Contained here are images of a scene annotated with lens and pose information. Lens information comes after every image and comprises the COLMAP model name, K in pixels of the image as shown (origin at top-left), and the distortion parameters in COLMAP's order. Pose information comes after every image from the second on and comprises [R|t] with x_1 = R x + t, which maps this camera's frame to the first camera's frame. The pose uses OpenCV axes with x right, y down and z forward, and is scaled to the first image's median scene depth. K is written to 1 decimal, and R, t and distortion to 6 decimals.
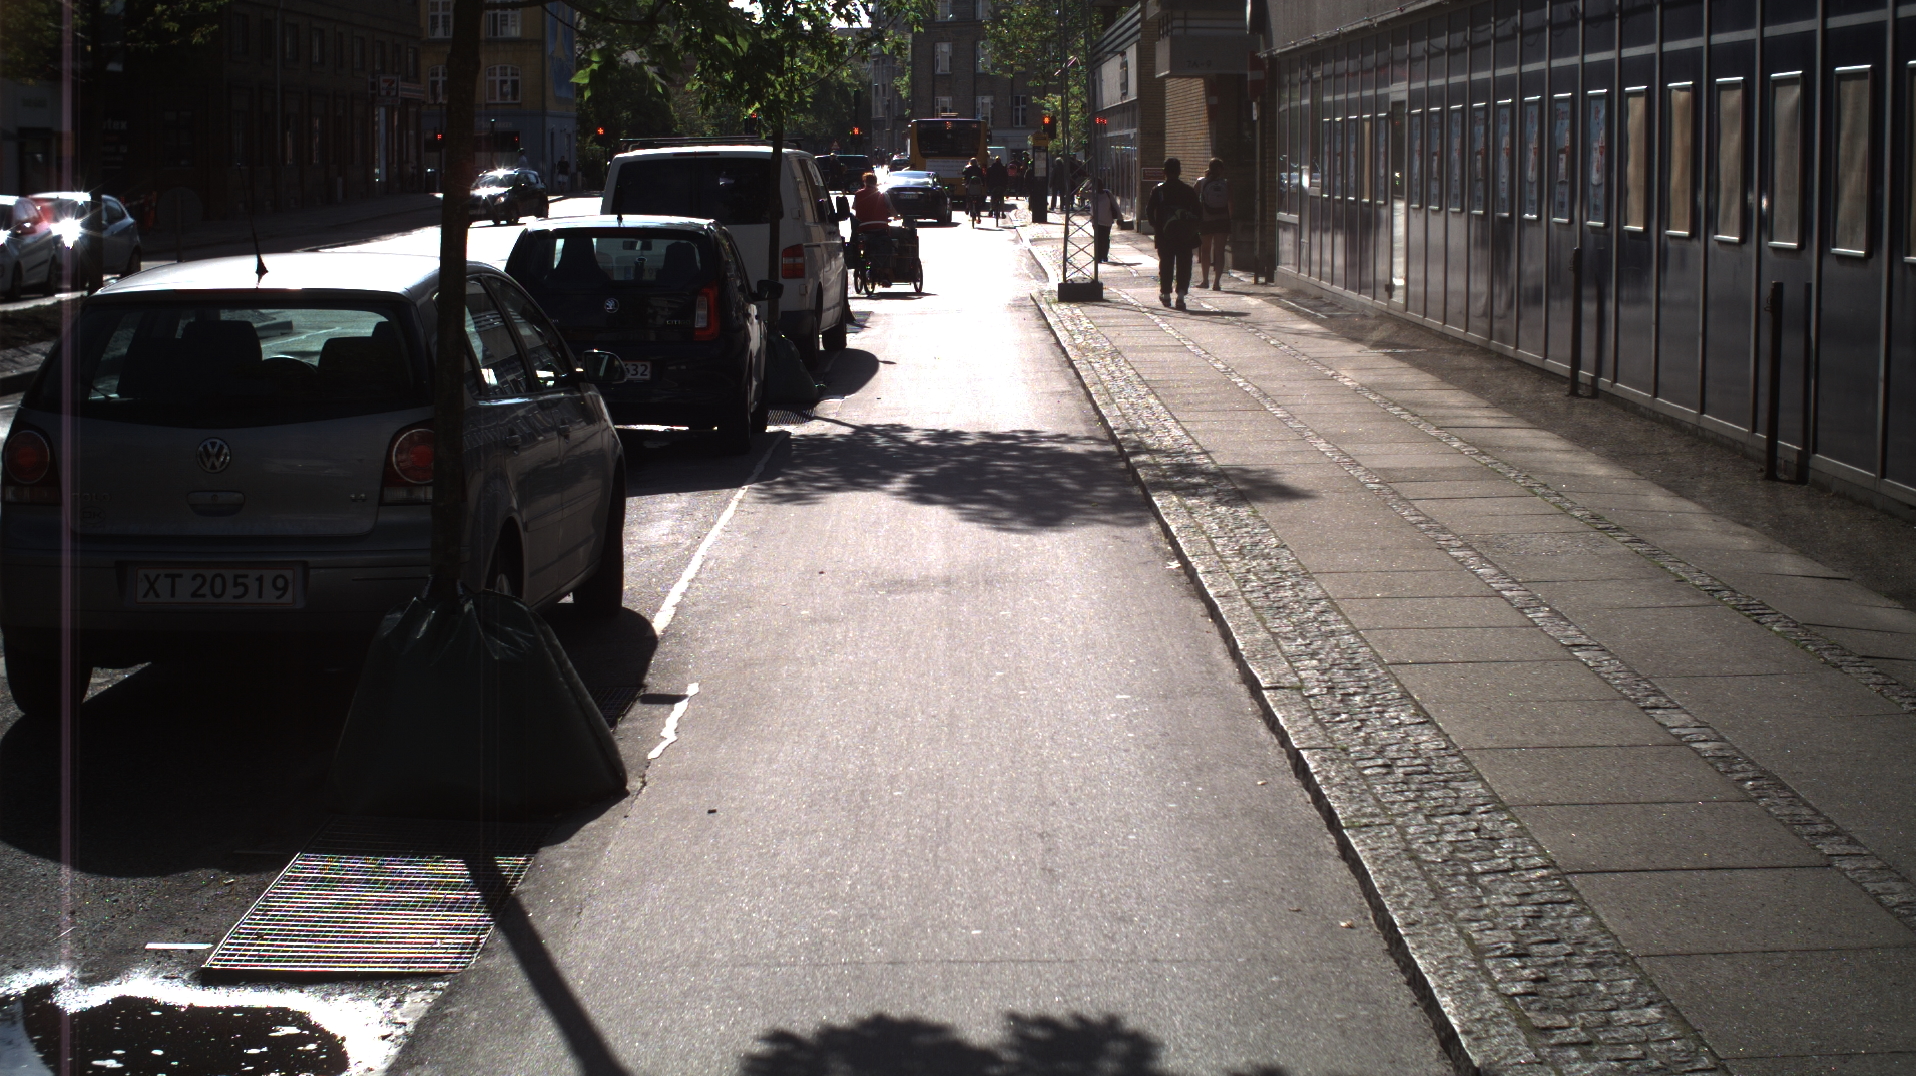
lens RADIAL K [[3504.4, 0, 958.0], [0, 3504.4, 538.0], [0, 0, 1]] dist [-0.316664, 0.600615]
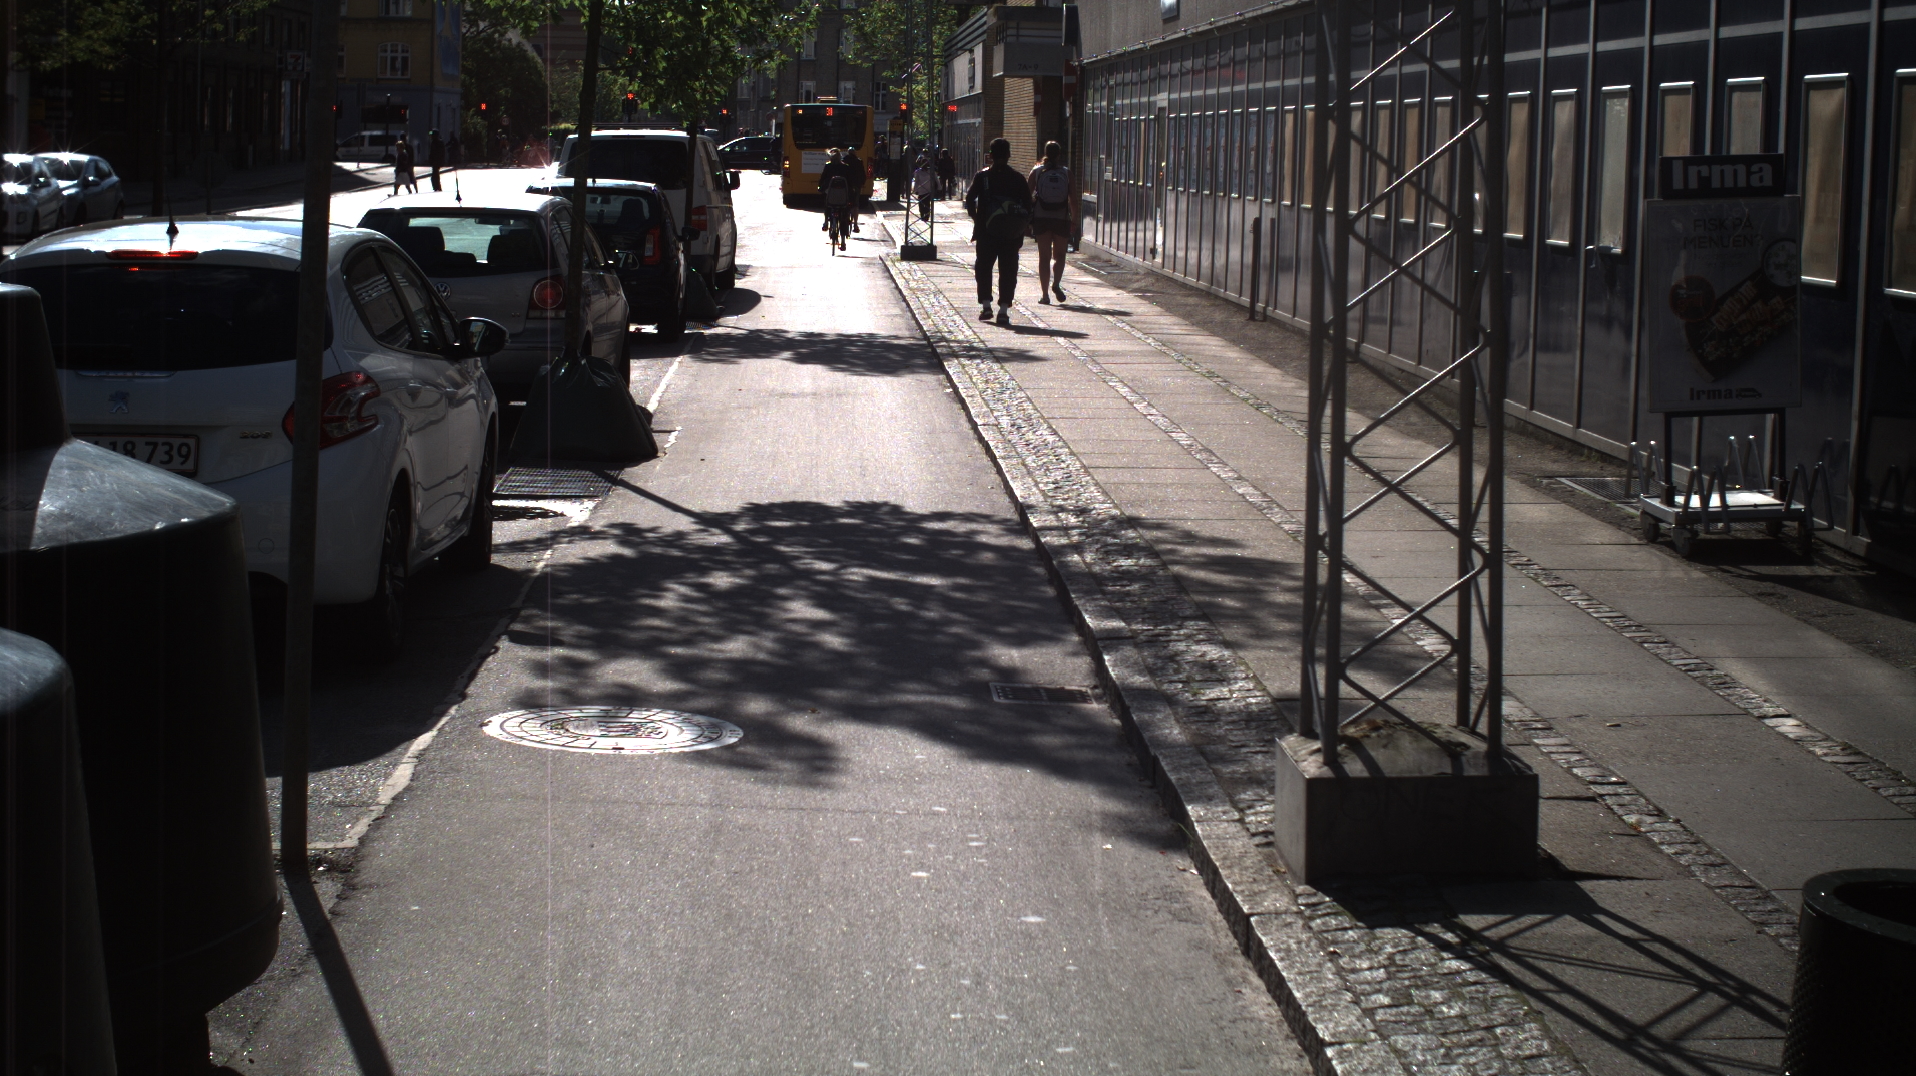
lens RADIAL K [[3504.4, 0, 958.0], [0, 3504.4, 538.0], [0, 0, 1]] dist [-0.316664, 0.600615]
pose [[0.998901, 0.020738, 0.042043, -0.001511], [-0.020950, 0.999770, 0.004592, 0.031665], [-0.041938, -0.005468, 0.999105, -0.307092]]
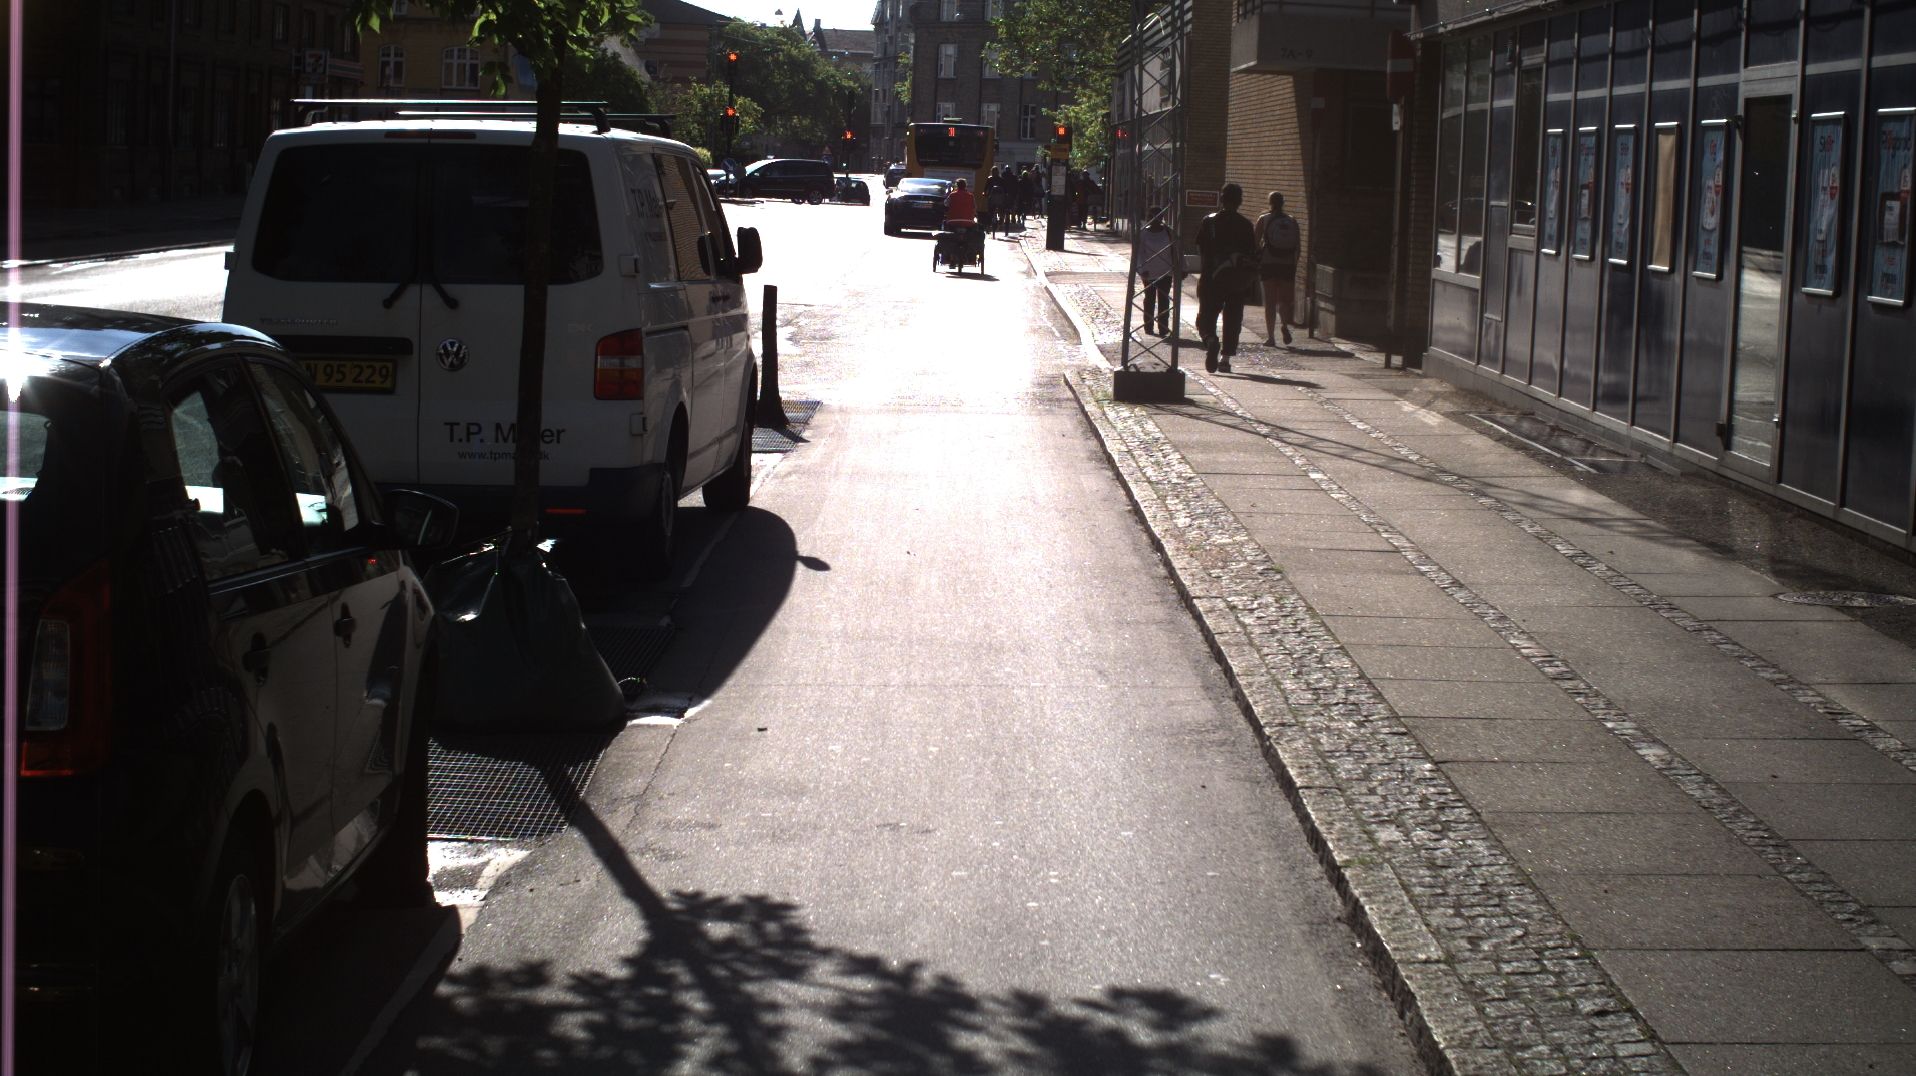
lens RADIAL K [[3504.4, 0, 958.0], [0, 3504.4, 538.0], [0, 0, 1]] dist [-0.316664, 0.600615]
pose [[0.999210, 0.039548, 0.004034, -0.001339], [-0.039534, 0.999212, -0.003495, -0.049421], [-0.004169, 0.003333, 0.999986, 0.460503]]
